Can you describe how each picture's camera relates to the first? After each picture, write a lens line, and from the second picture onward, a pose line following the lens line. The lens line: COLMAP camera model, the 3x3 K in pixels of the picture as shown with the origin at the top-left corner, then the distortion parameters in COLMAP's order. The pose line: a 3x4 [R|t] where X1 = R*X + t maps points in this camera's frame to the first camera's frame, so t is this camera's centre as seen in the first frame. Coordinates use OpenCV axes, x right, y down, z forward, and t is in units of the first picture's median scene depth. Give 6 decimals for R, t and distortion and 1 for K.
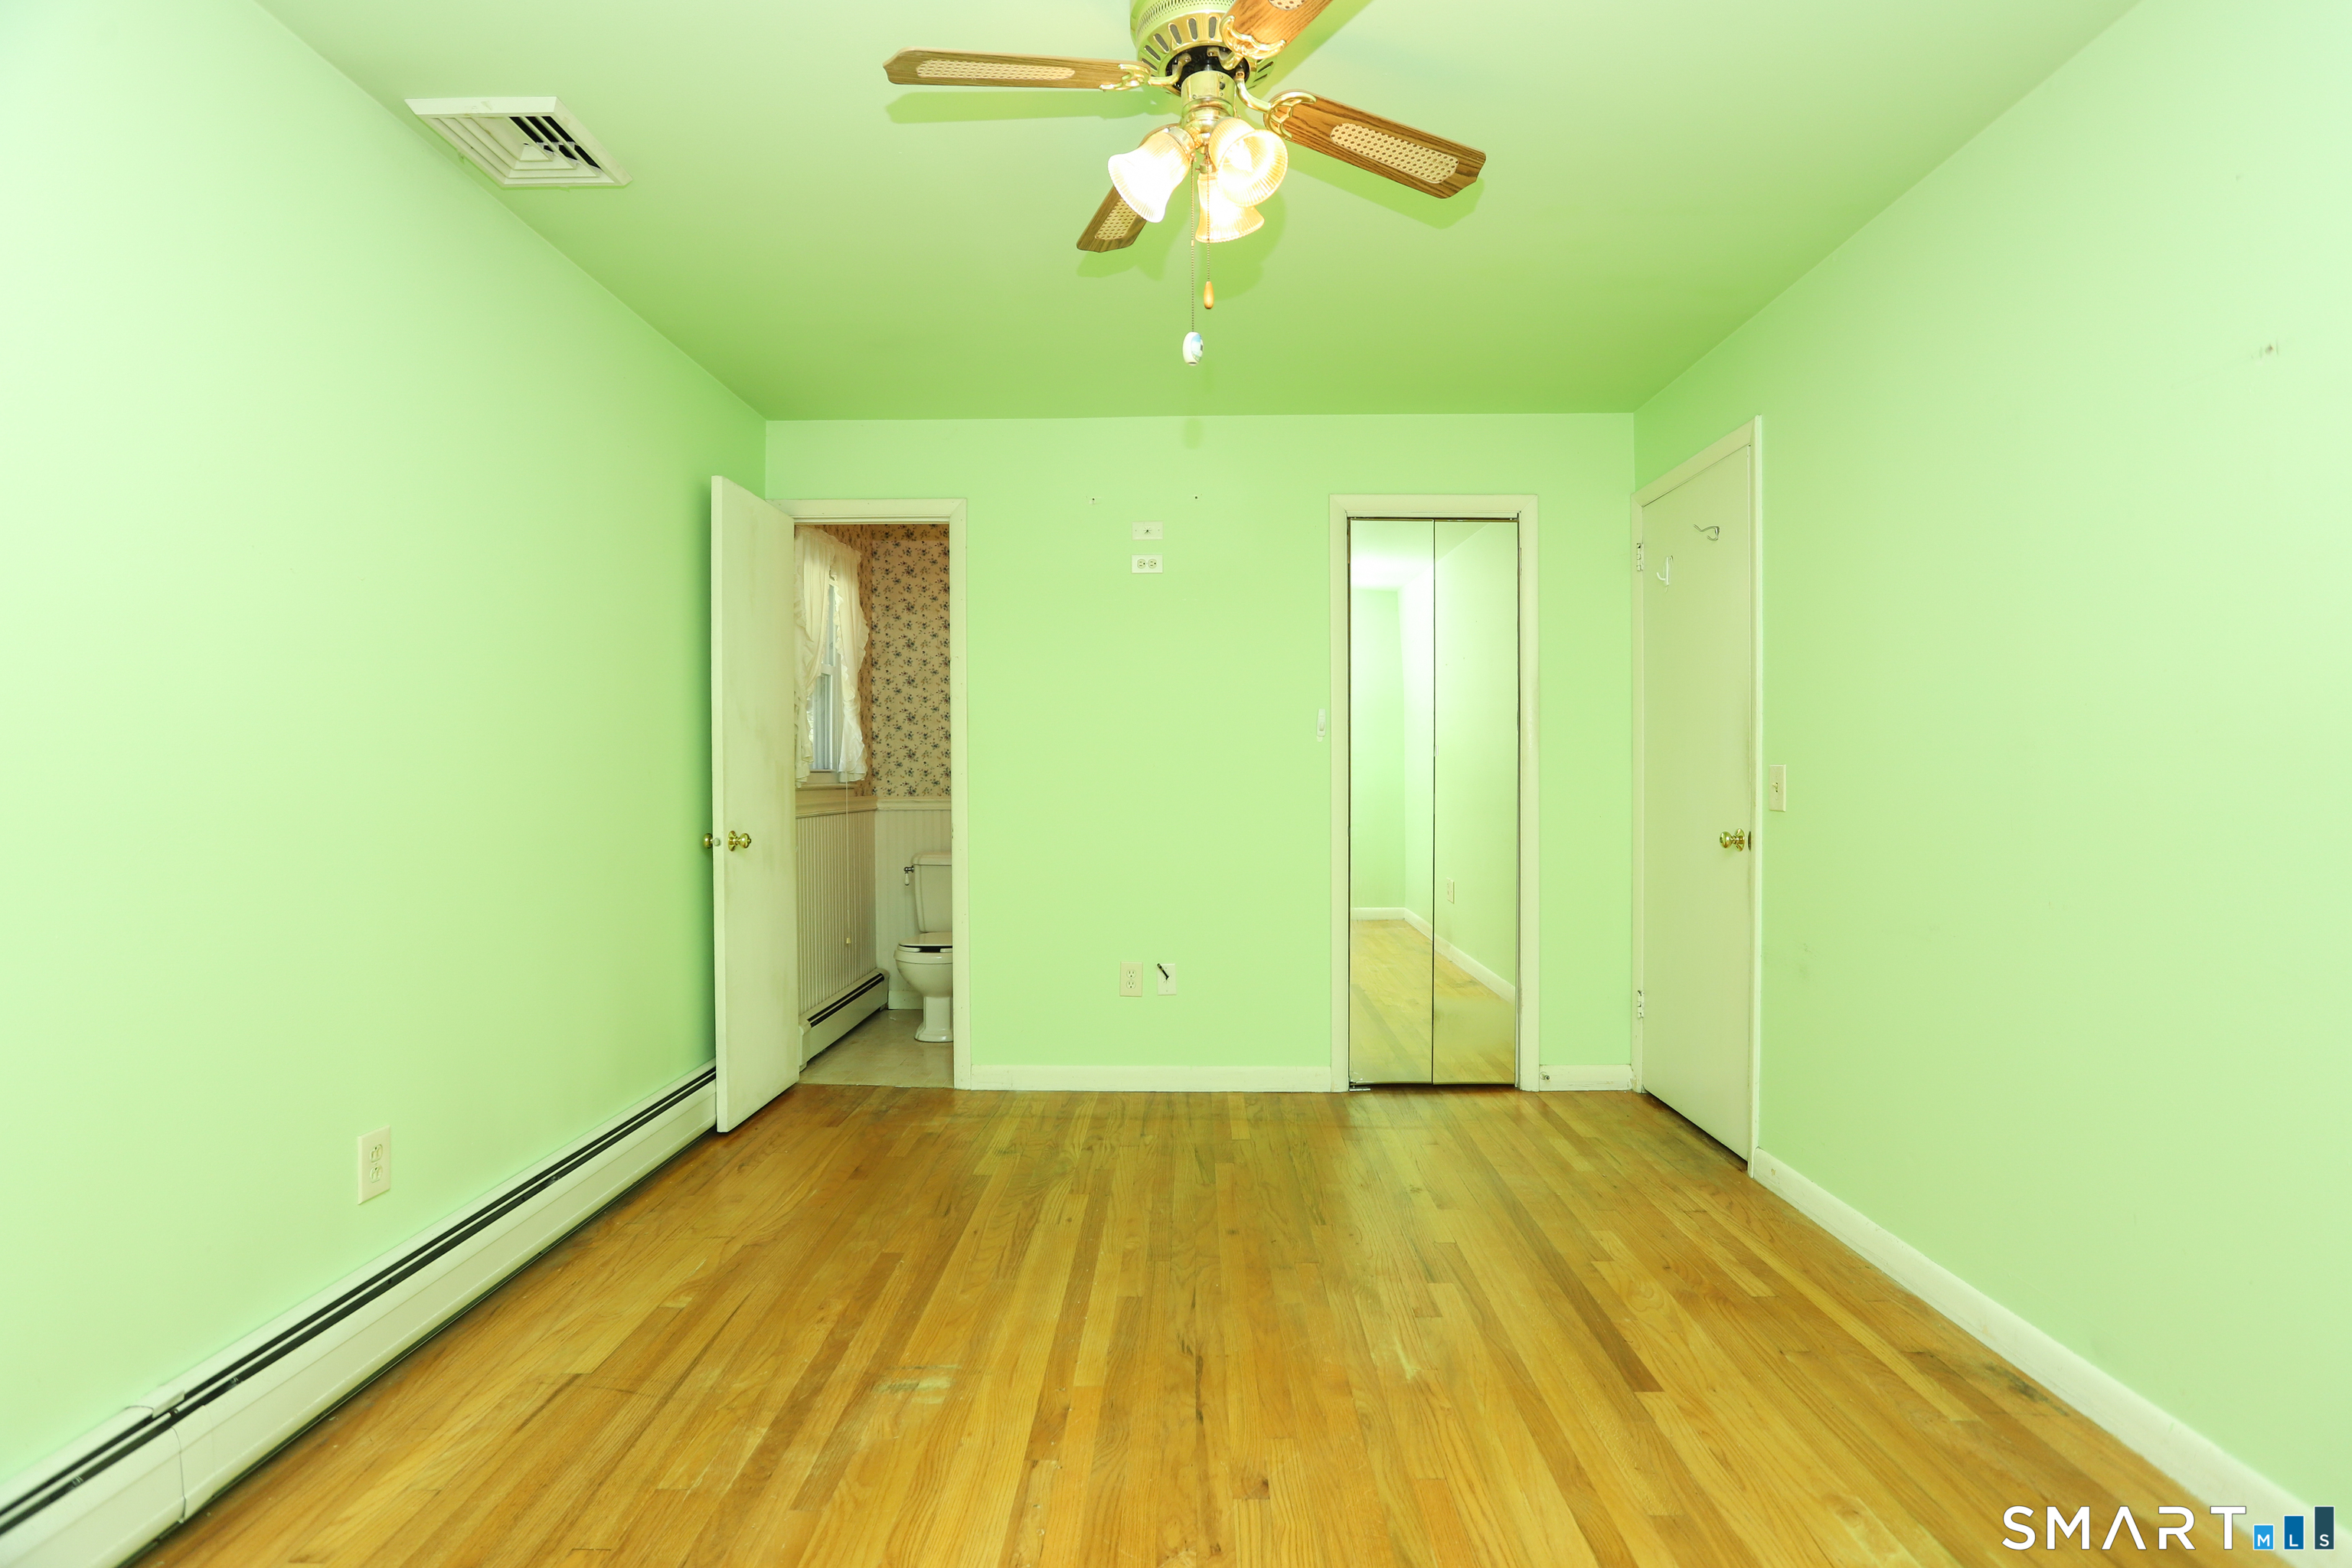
lens RADIAL K [[1129.9, 0, 1164.8], [0, 1129.9, 779.9], [0, 0, 1]] dist [-0.071746, 0.038263]
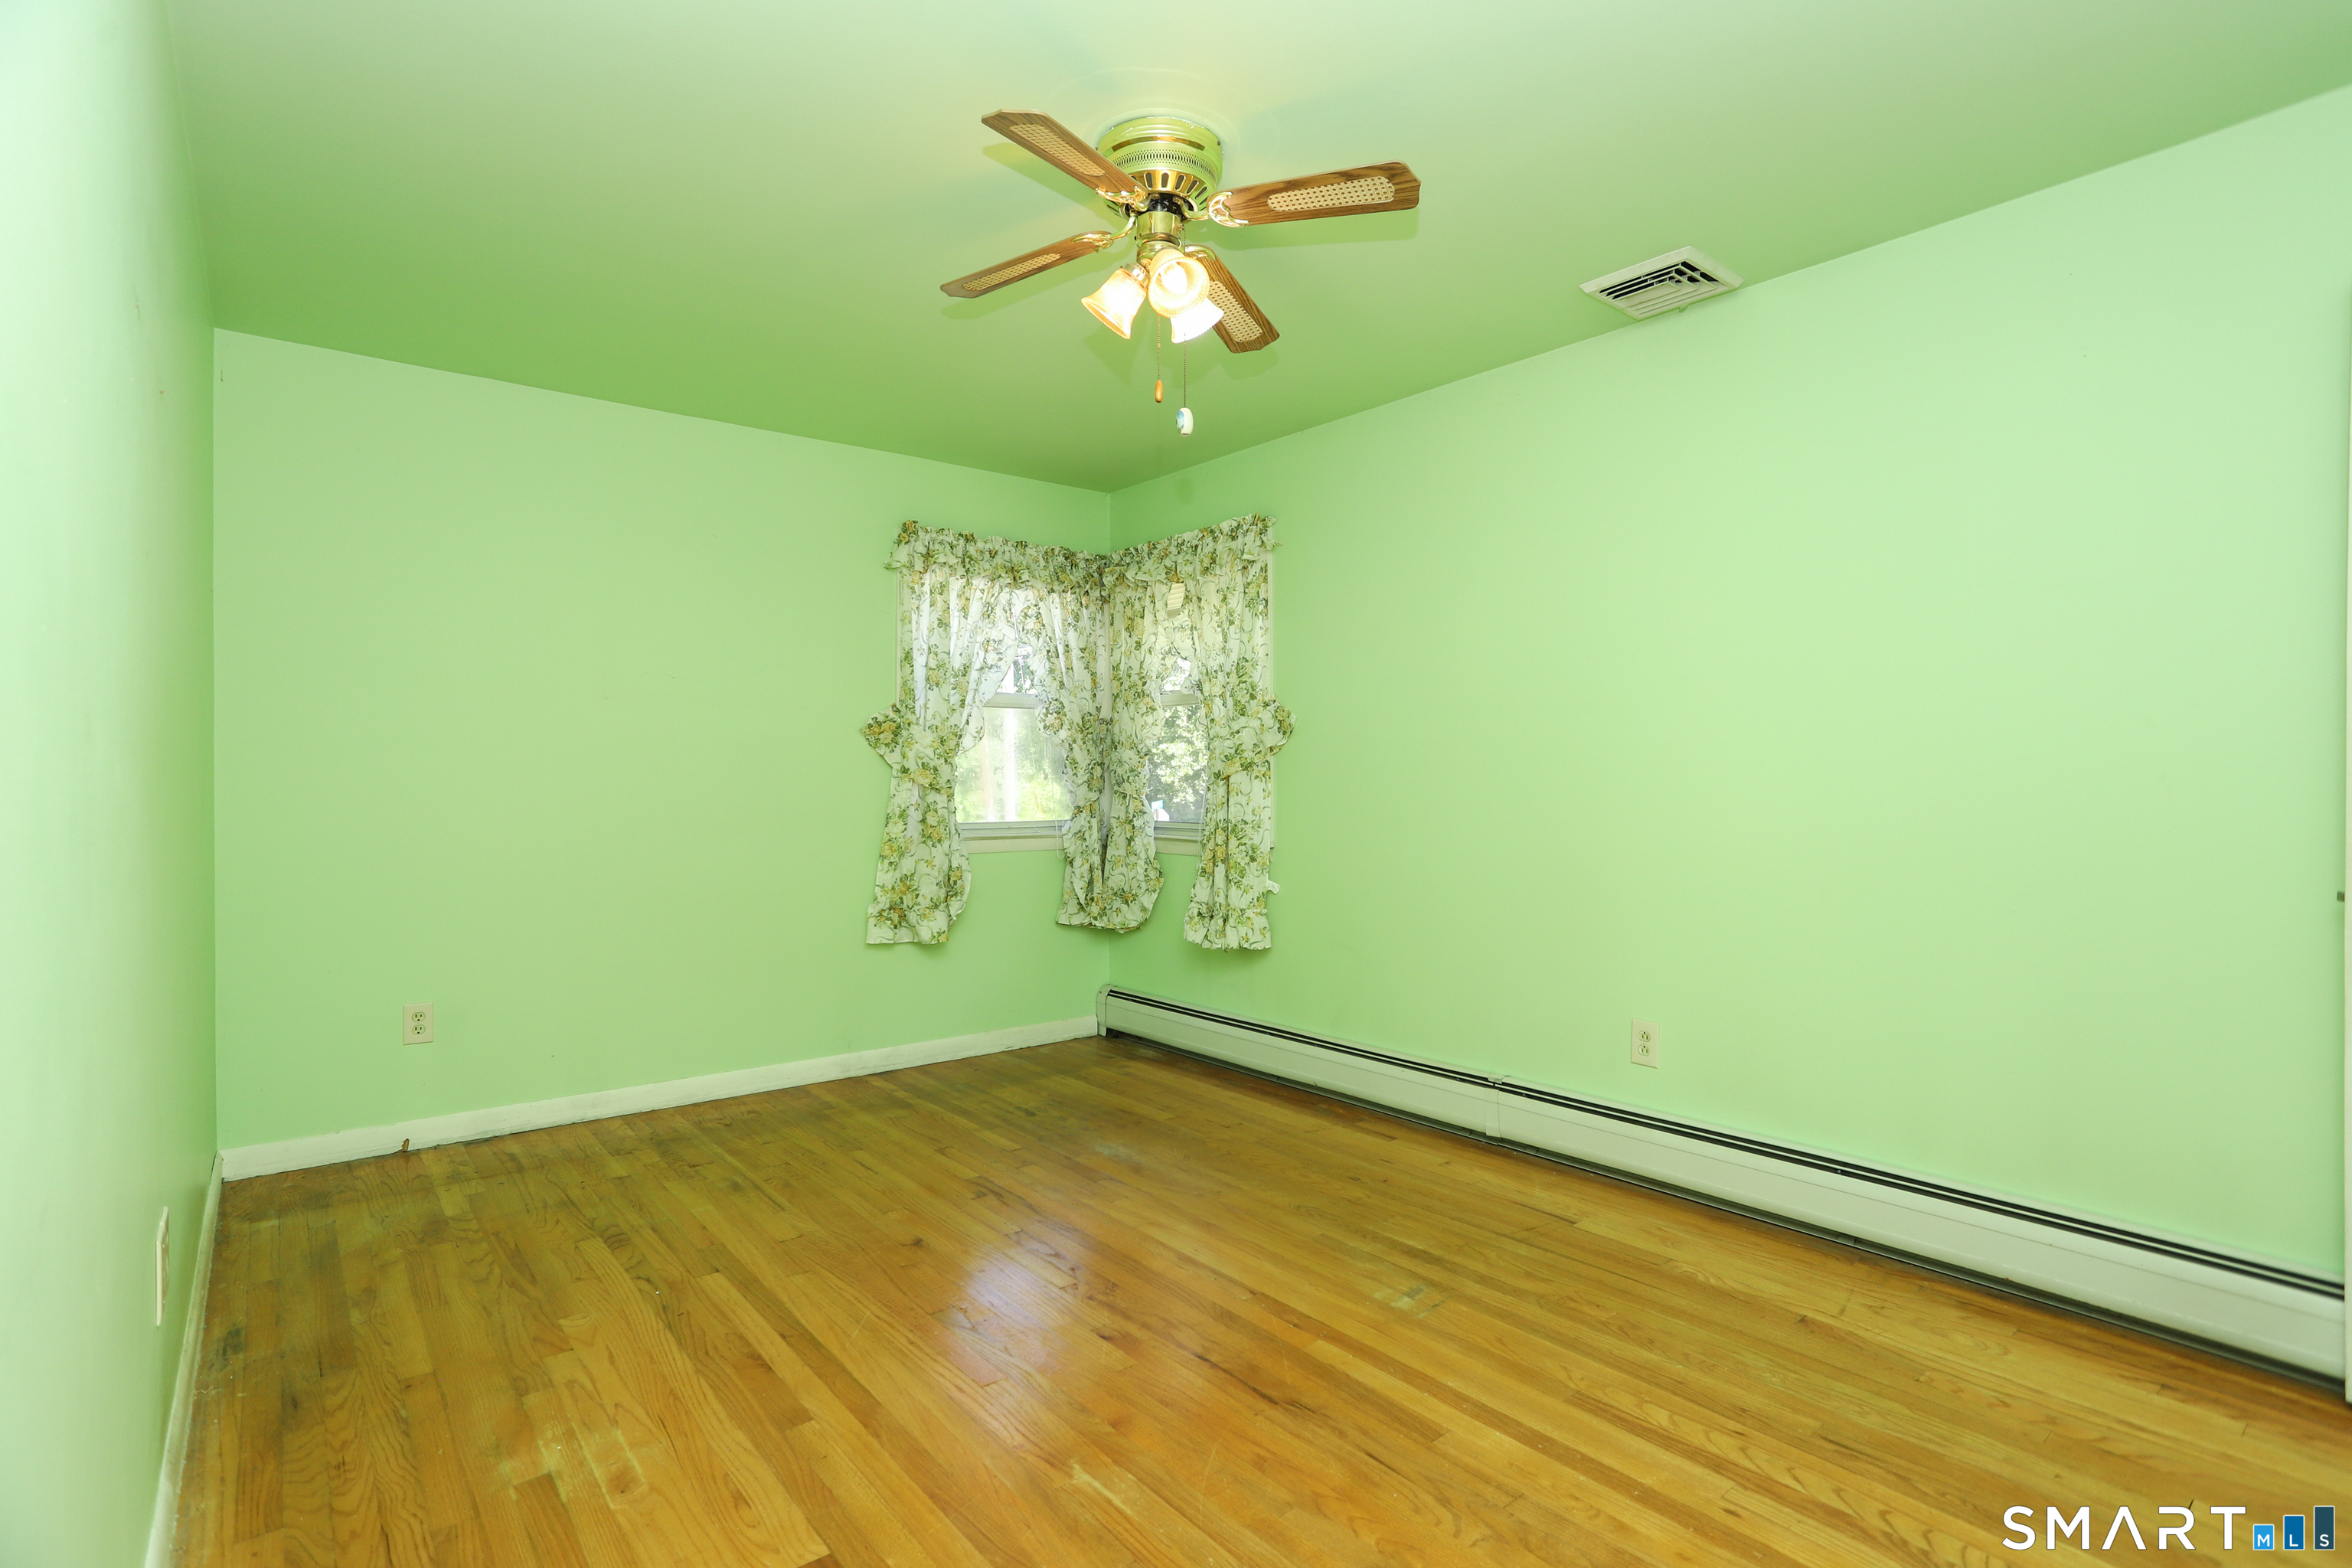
lens RADIAL K [[1129.9, 0, 1164.8], [0, 1129.9, 779.9], [0, 0, 1]] dist [-0.071746, 0.038263]
pose [[-0.762116, 0.006585, -0.647407, 0.766301], [-0.002763, 0.999906, 0.013422, -0.022279], [0.647434, 0.012017, -0.762027, 1.787202]]
